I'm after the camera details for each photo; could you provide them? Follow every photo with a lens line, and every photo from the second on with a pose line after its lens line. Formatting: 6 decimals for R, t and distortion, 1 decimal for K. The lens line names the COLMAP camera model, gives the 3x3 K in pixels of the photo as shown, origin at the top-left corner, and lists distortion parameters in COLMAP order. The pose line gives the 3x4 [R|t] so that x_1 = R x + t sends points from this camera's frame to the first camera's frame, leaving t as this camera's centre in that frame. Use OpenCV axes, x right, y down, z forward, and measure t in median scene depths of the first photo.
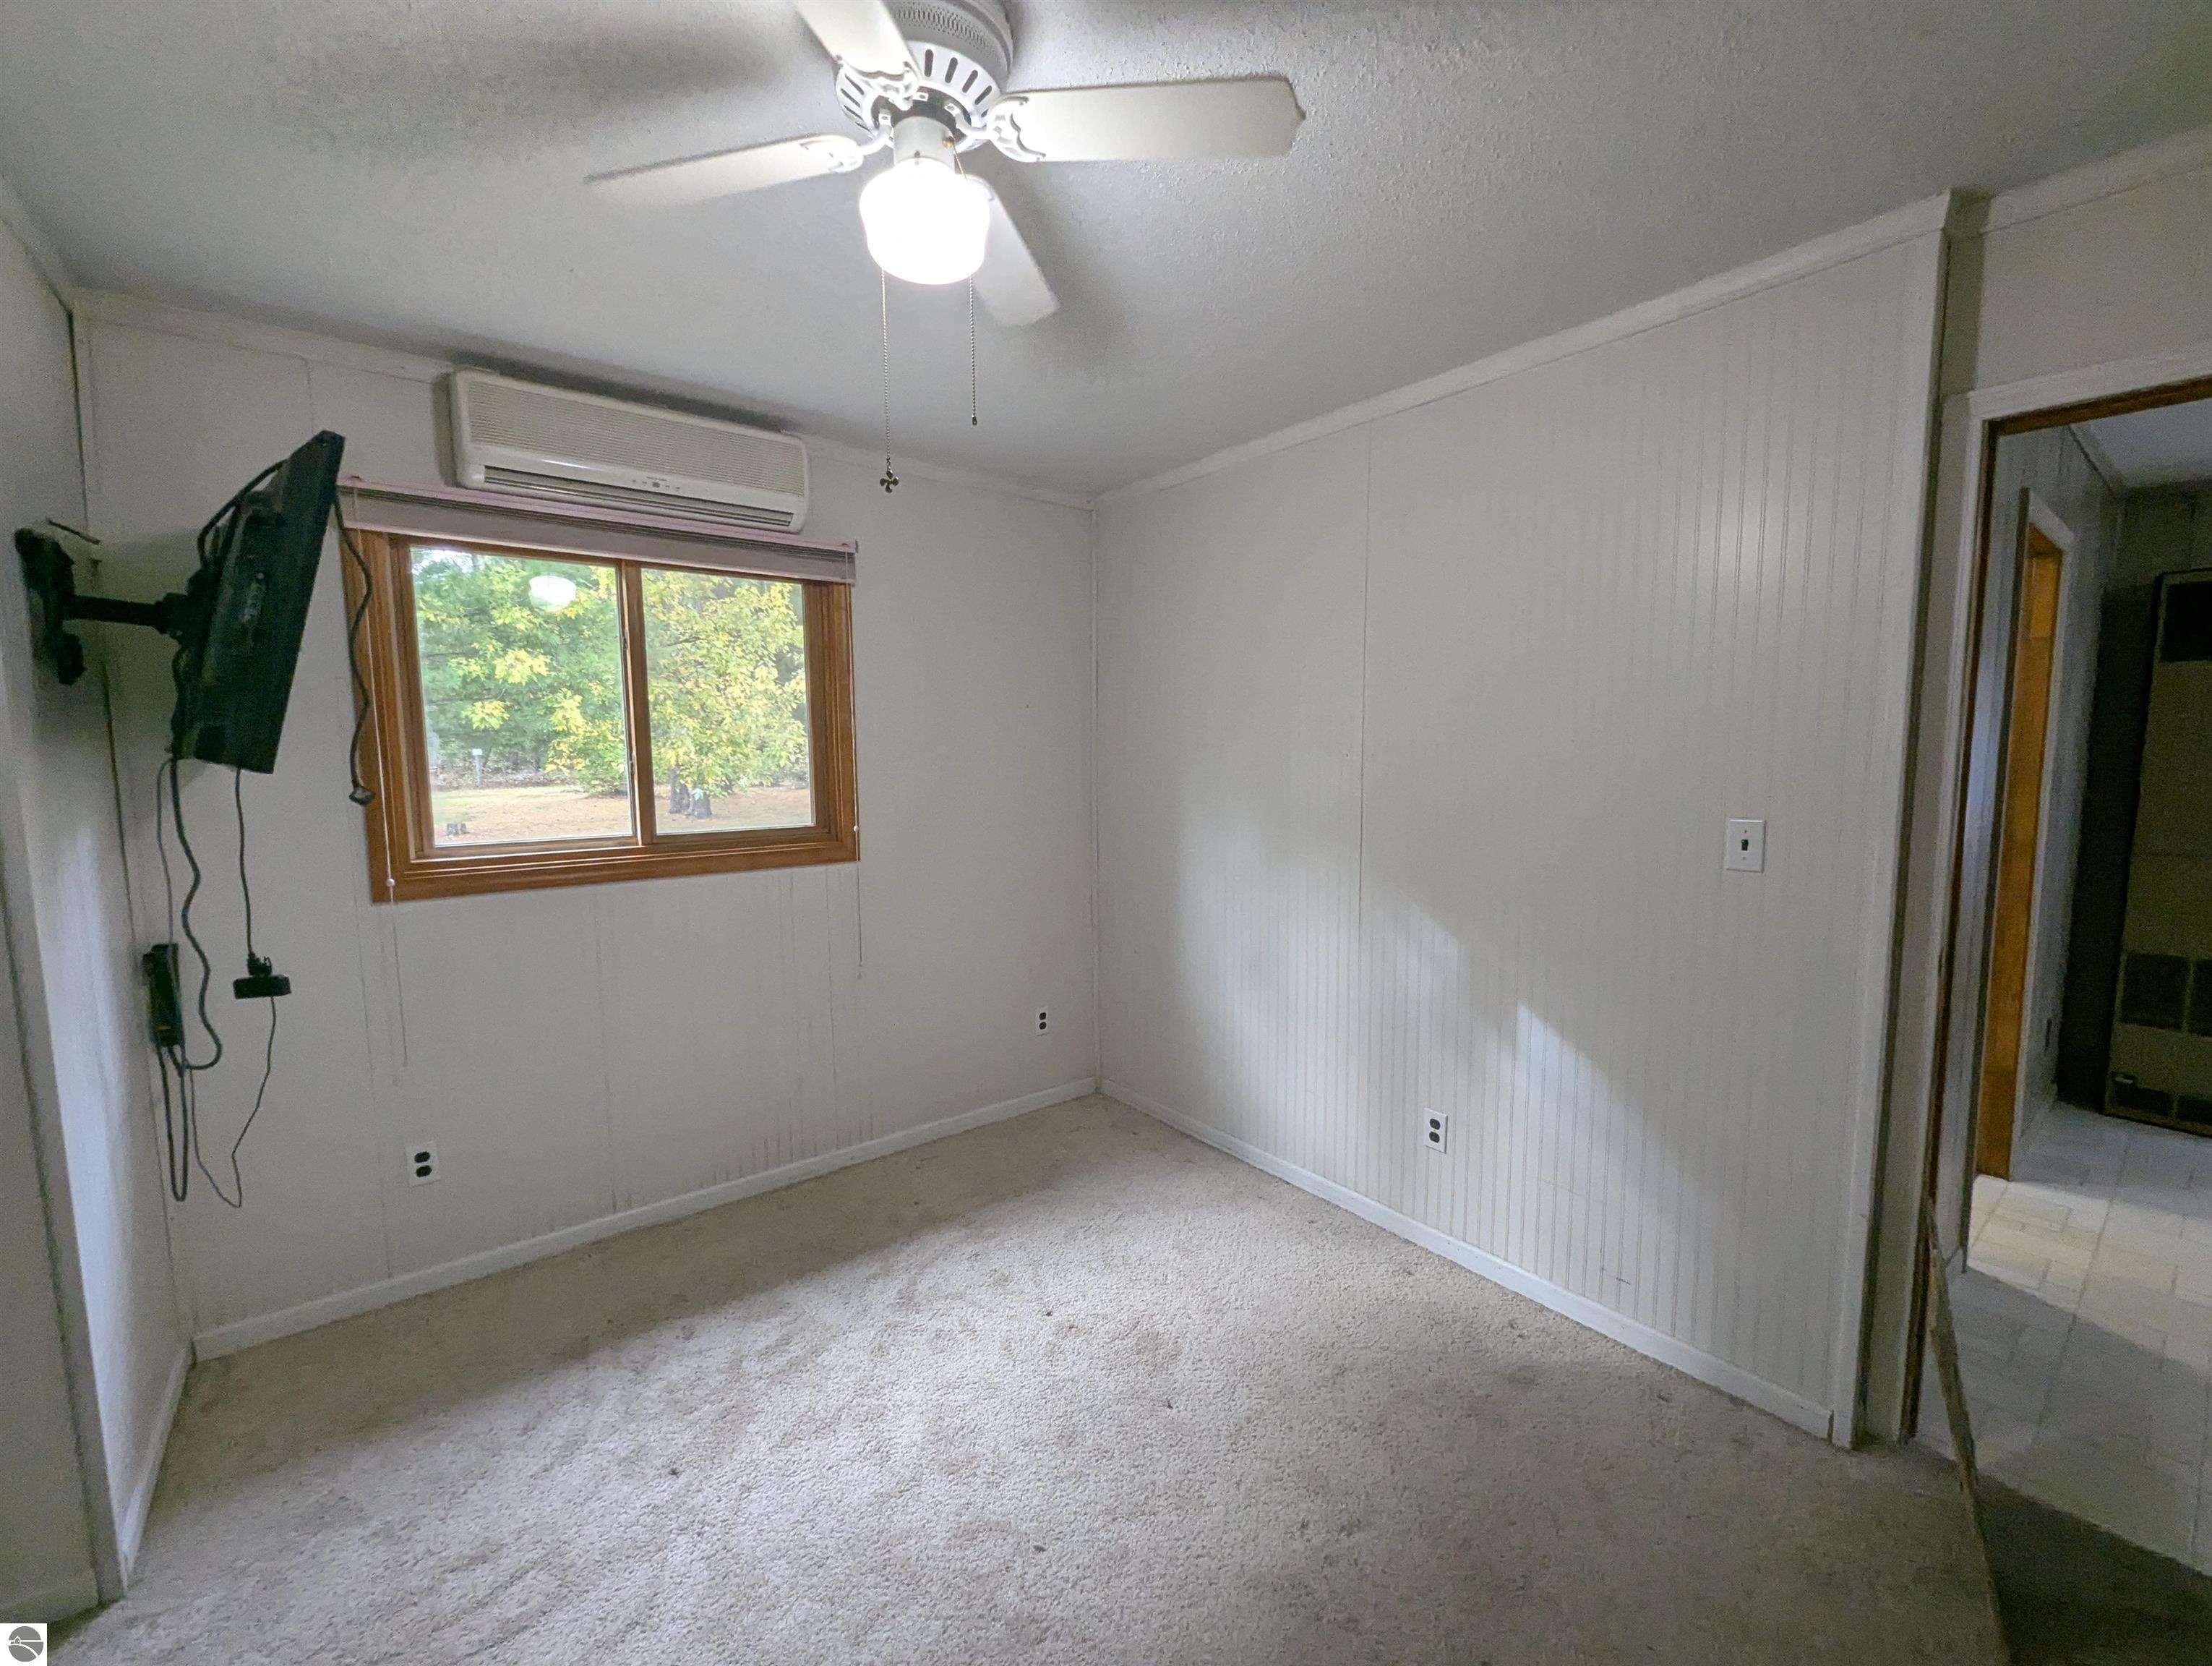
lens RADIAL K [[909.8, 0, 1107.4], [0, 909.8, 841.7], [0, 0, 1]] dist [0.000117, 0.000013]
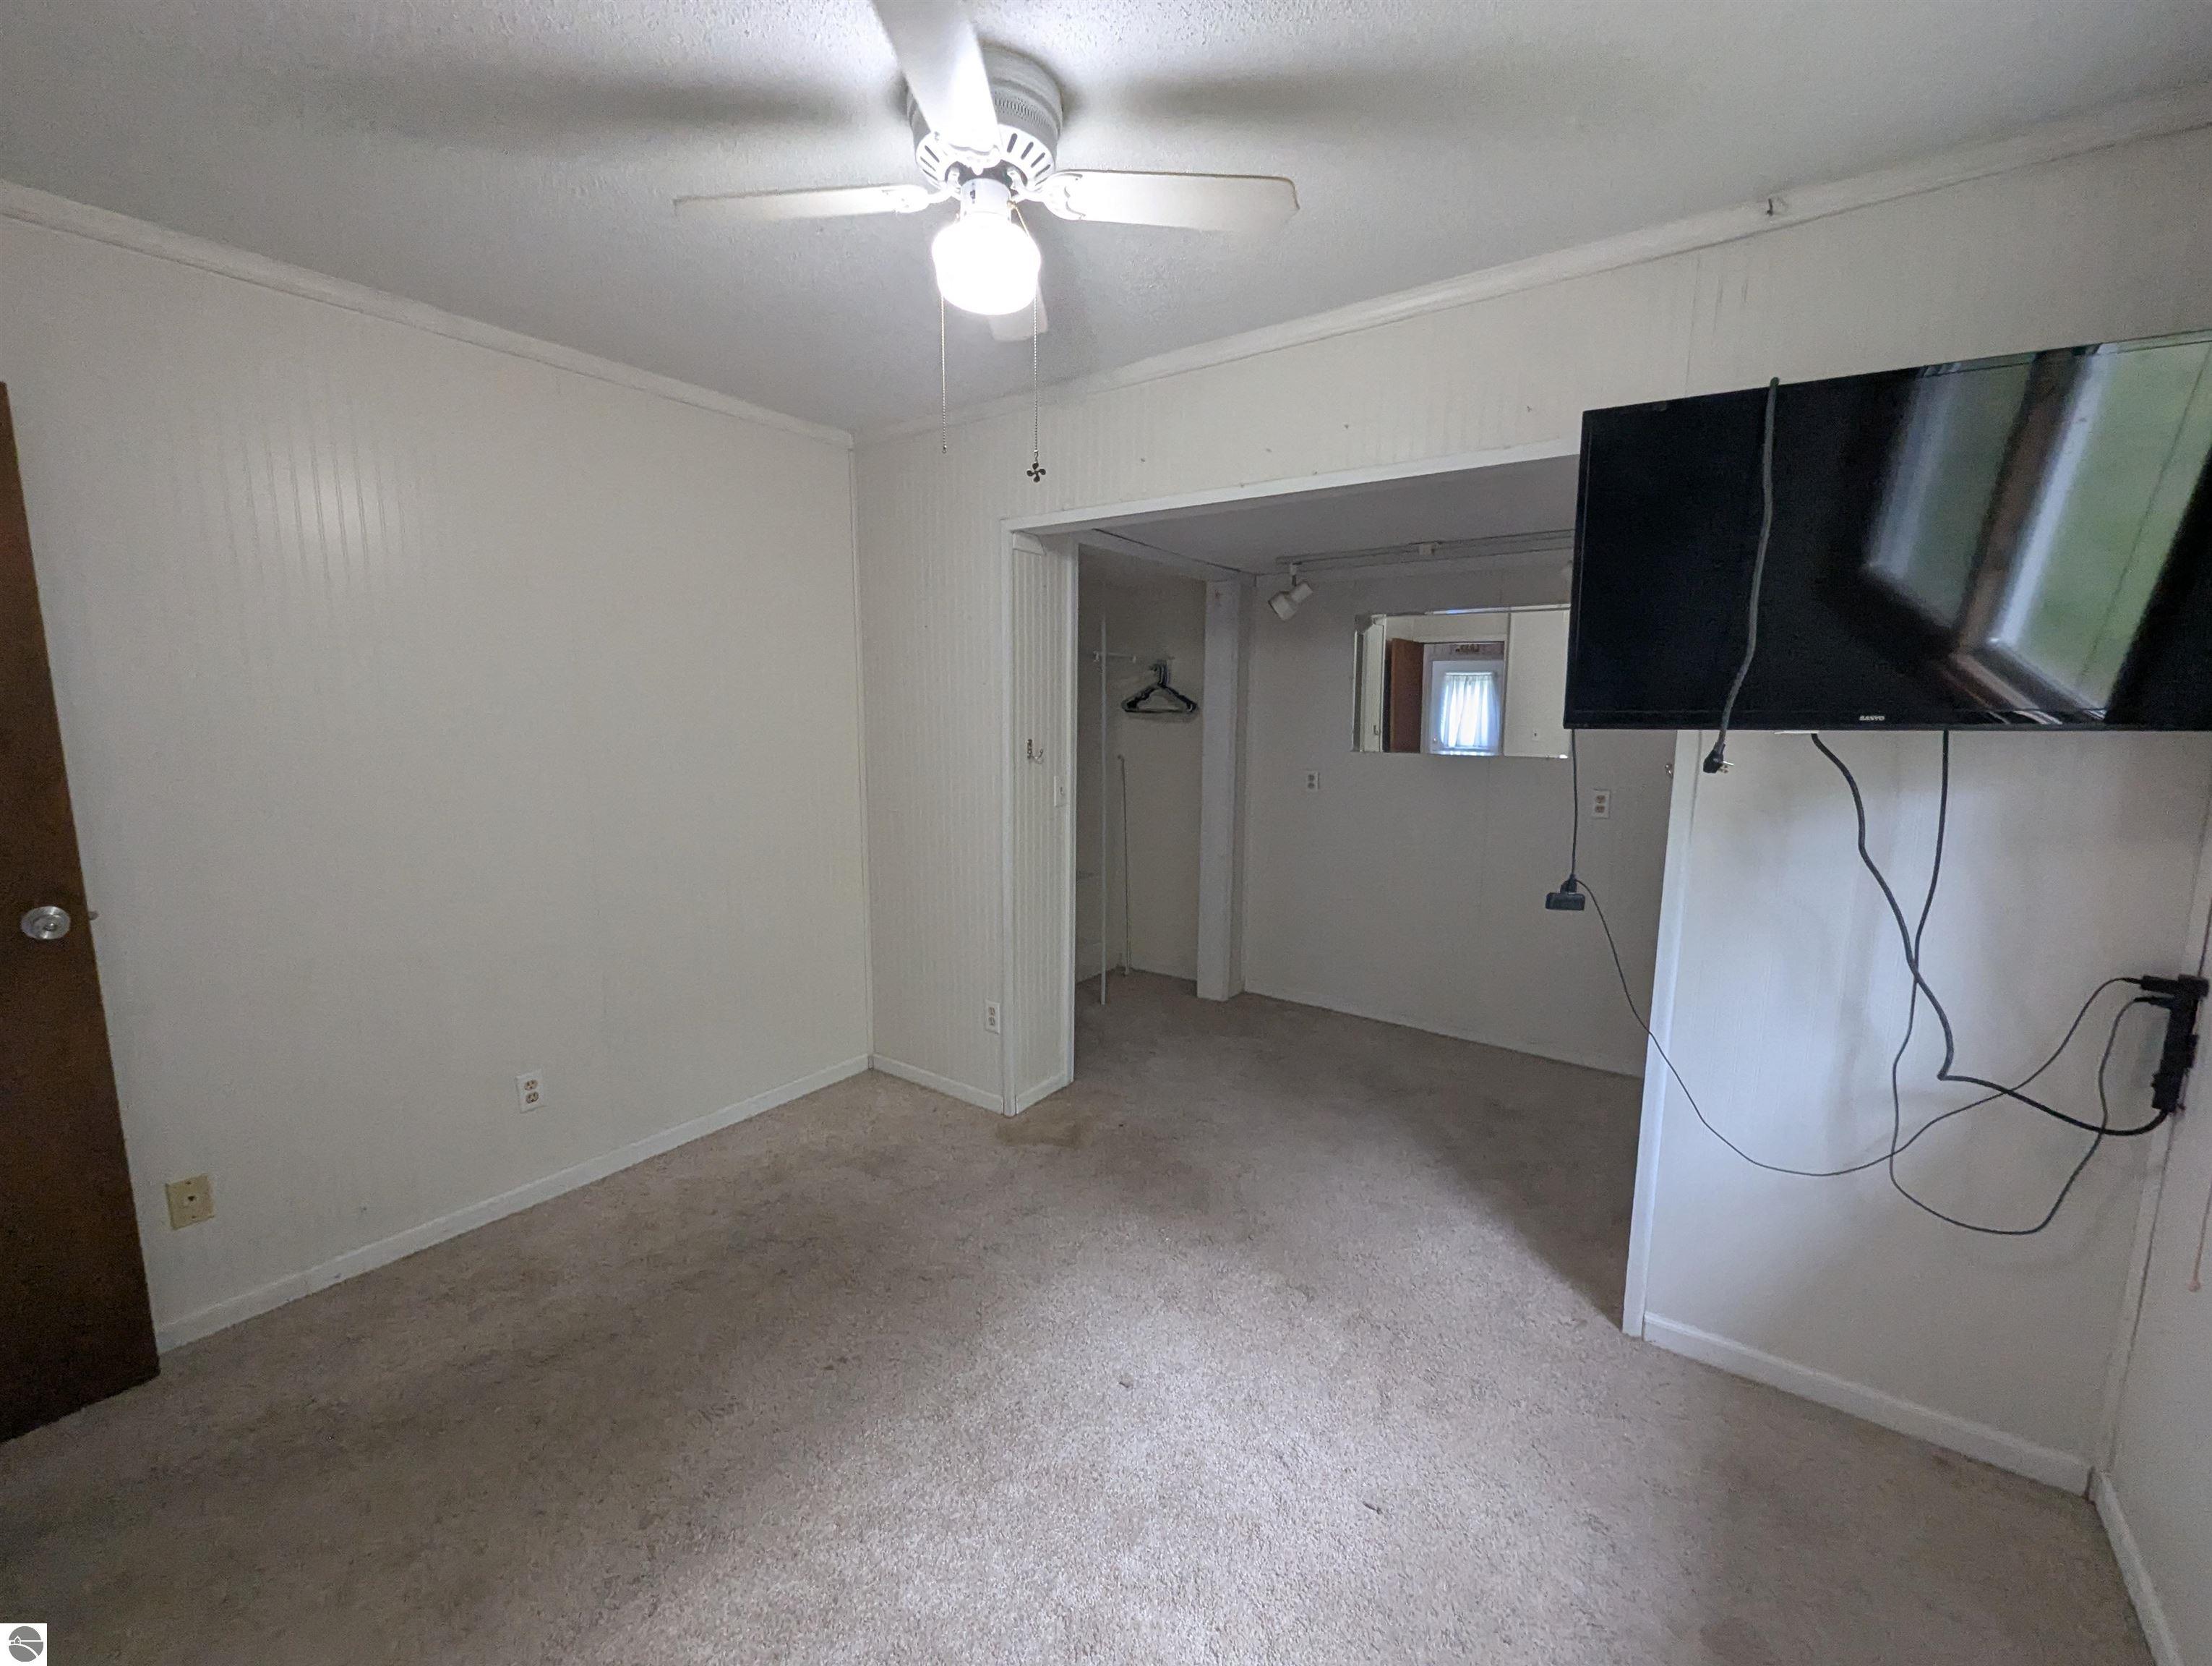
lens RADIAL K [[916.4, 0, 1106.5], [0, 916.4, 836.7], [0, 0, 1]] dist [-0.001621, -0.000598]
pose [[-0.962738, 0.044616, -0.266731, -0.000634], [-0.021571, 0.970486, 0.240193, -0.128062], [0.269575, 0.236996, -0.933361, 1.171194]]
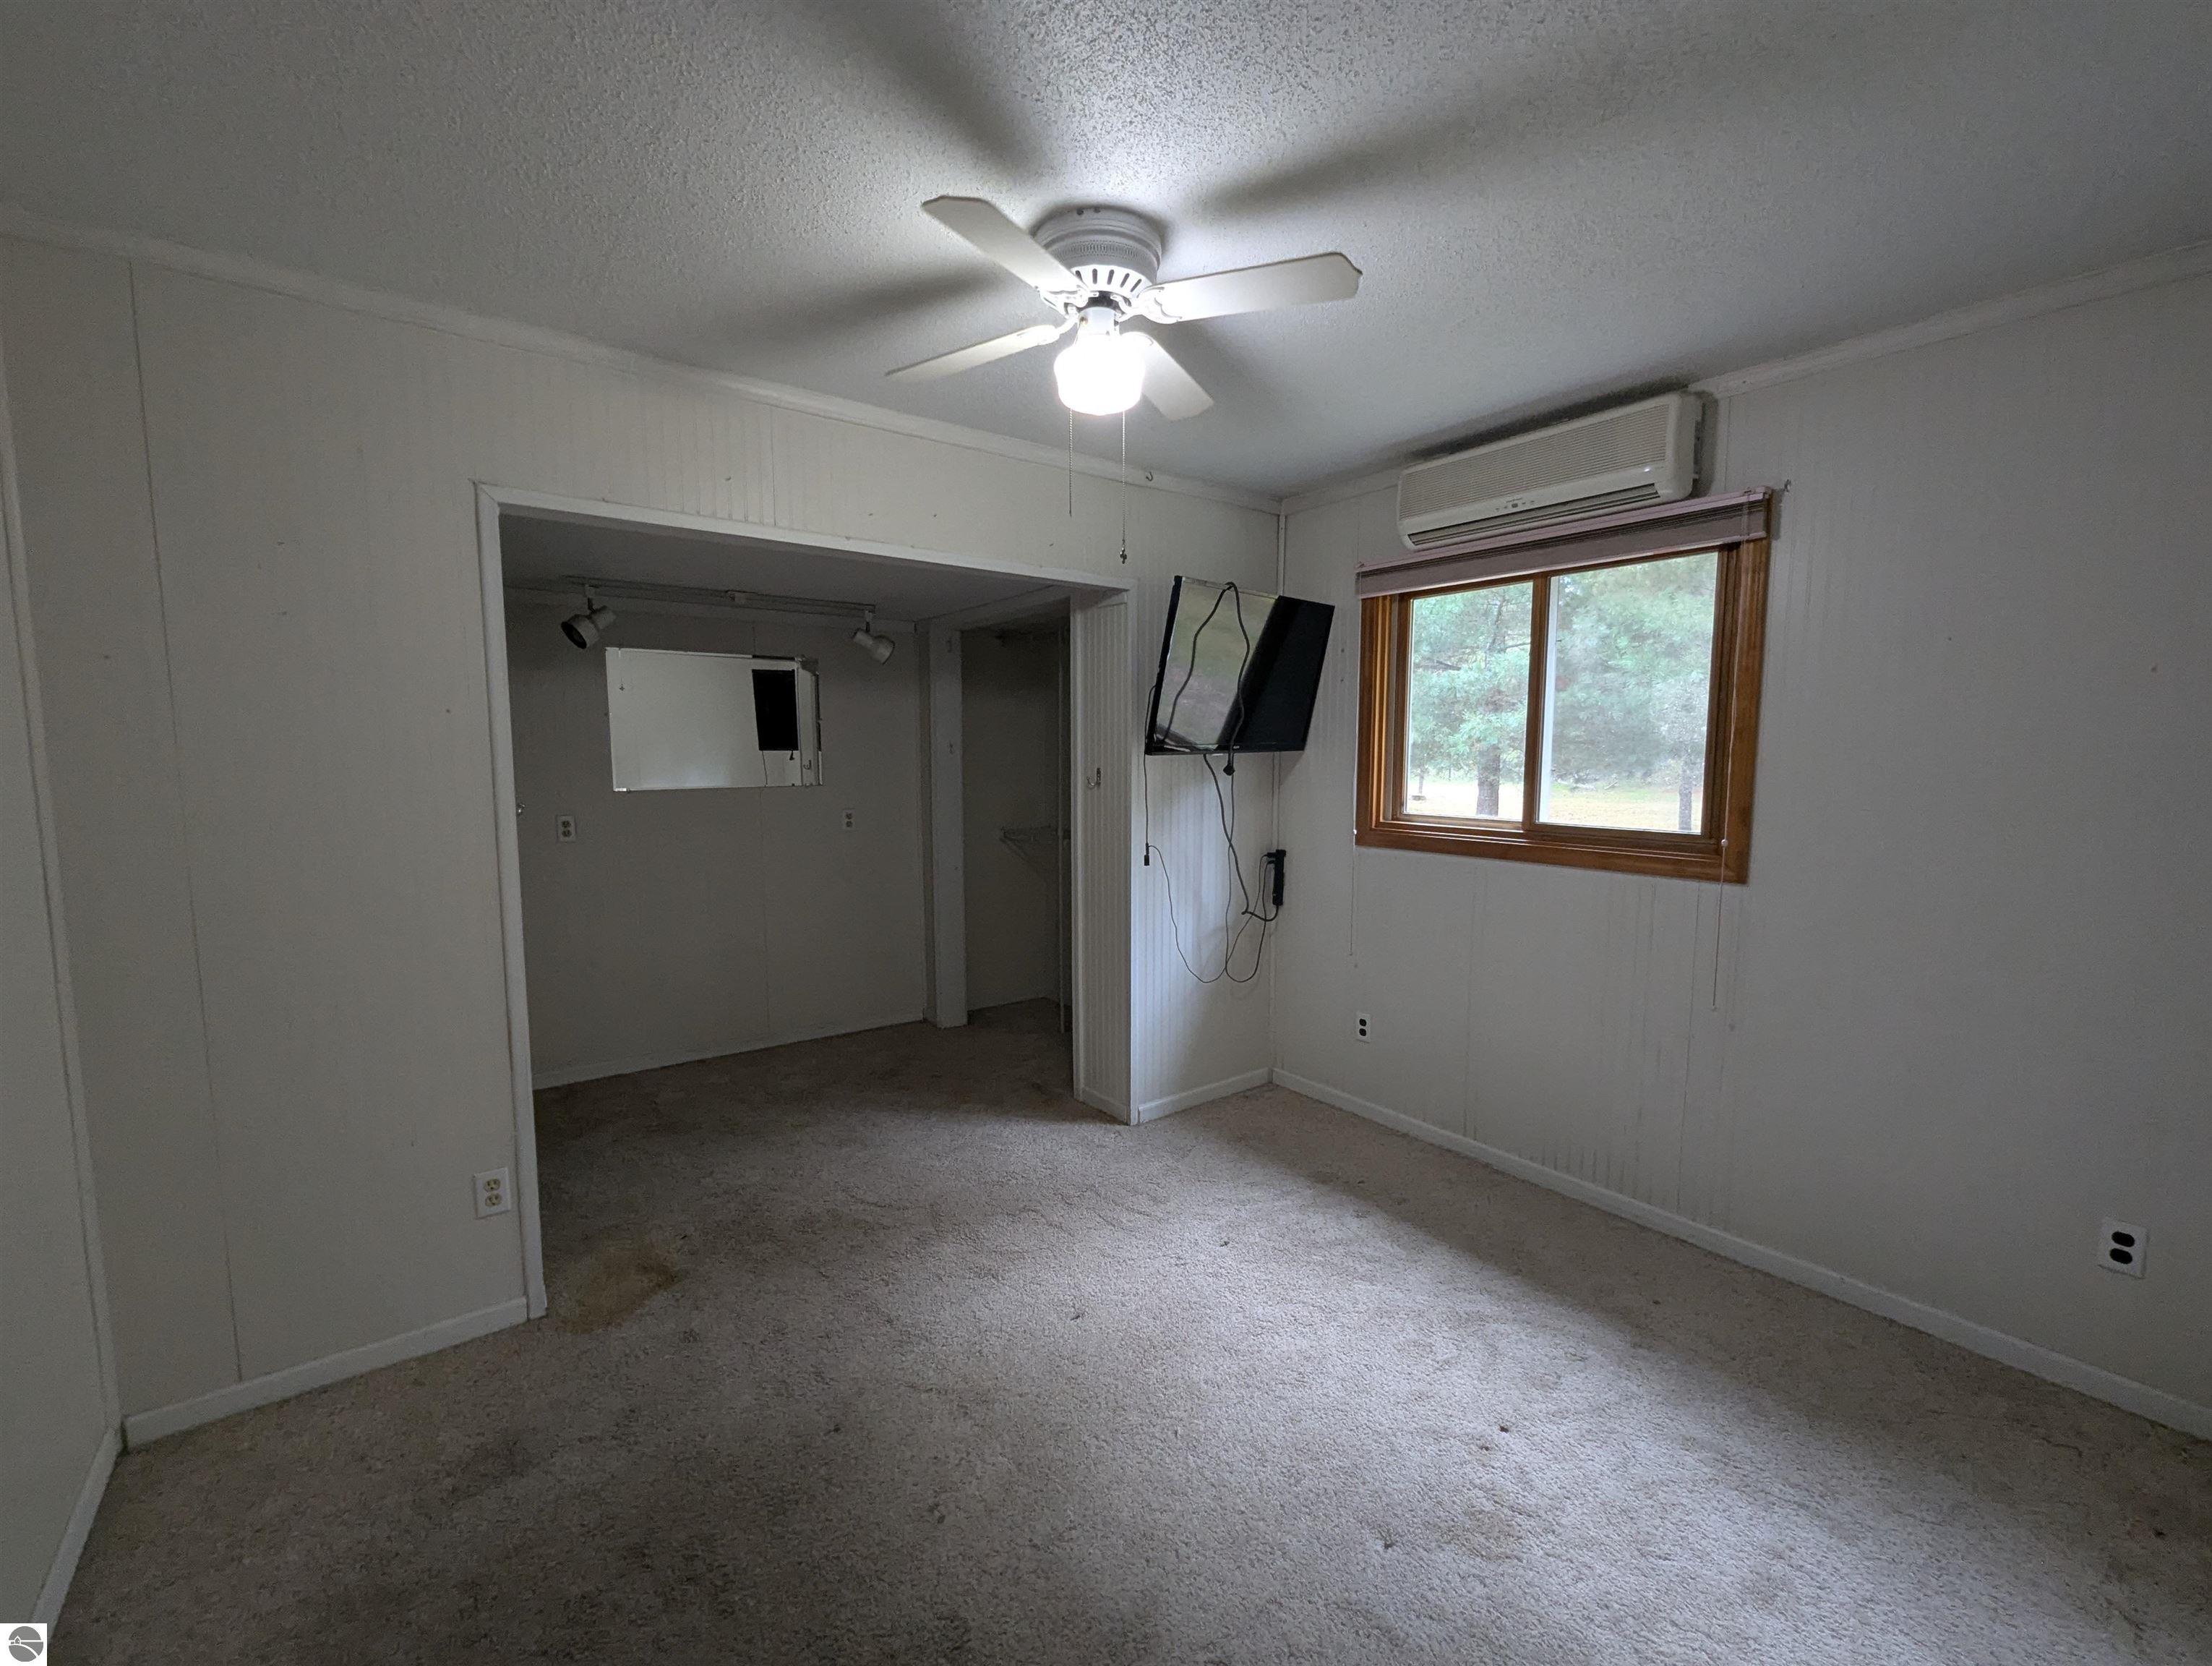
lens RADIAL K [[916.4, 0, 1106.5], [0, 916.4, 836.7], [0, 0, 1]] dist [-0.001621, -0.000598]
pose [[-0.014544, 0.107245, -0.994126, 0.655920], [-0.099629, 0.989128, 0.108163, -0.063683], [0.994918, 0.100617, -0.003701, 0.541949]]
